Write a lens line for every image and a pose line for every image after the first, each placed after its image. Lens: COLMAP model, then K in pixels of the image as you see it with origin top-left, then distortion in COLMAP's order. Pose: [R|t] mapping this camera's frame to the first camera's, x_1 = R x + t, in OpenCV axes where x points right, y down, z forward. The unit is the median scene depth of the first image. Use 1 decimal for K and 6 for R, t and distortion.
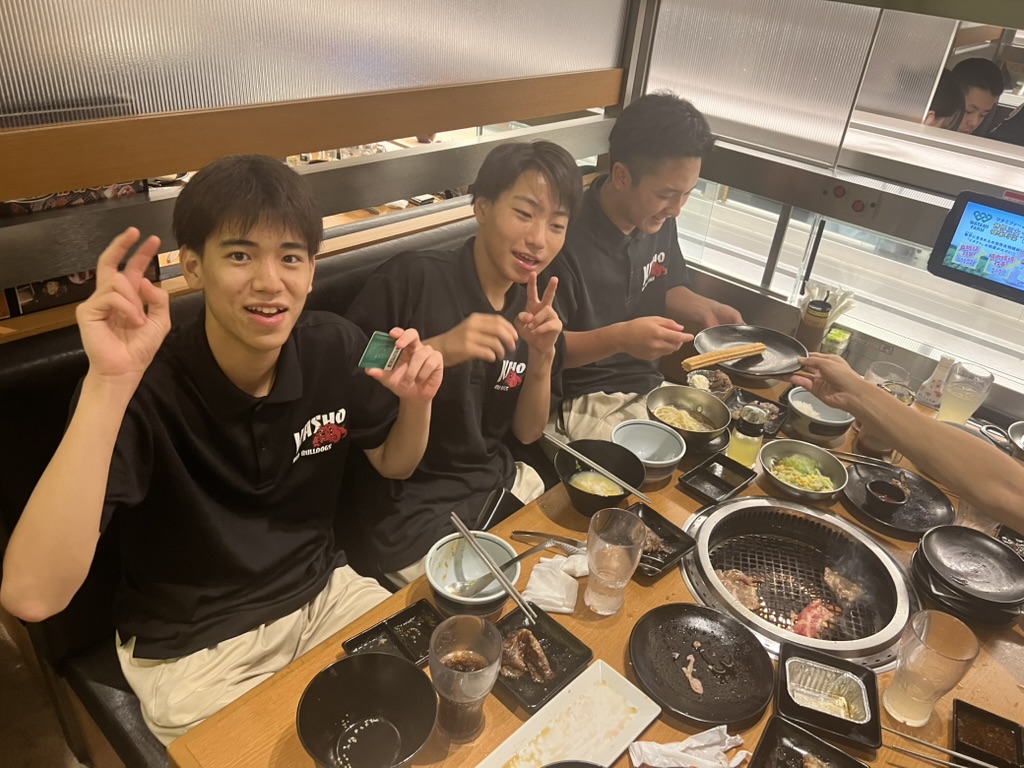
lens RADIAL K [[764.3, 0, 512.0], [0, 764.3, 384.0], [0, 0, 1]] dist [0.071636, -0.094942]
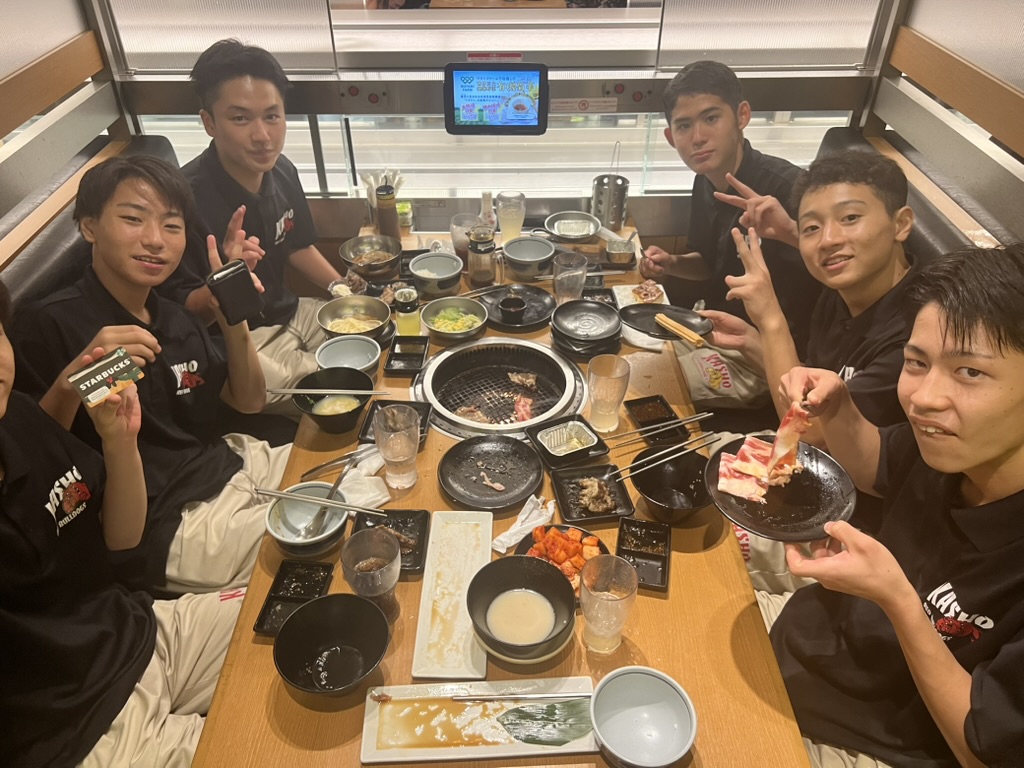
lens RADIAL K [[764.3, 0, 512.0], [0, 764.3, 384.0], [0, 0, 1]] dist [0.071636, -0.094942]
pose [[0.729314, -0.485111, 0.482461, -0.210440], [0.417226, 0.874220, 0.248319, -0.065175], [-0.542239, 0.020193, 0.839982, -0.108383]]
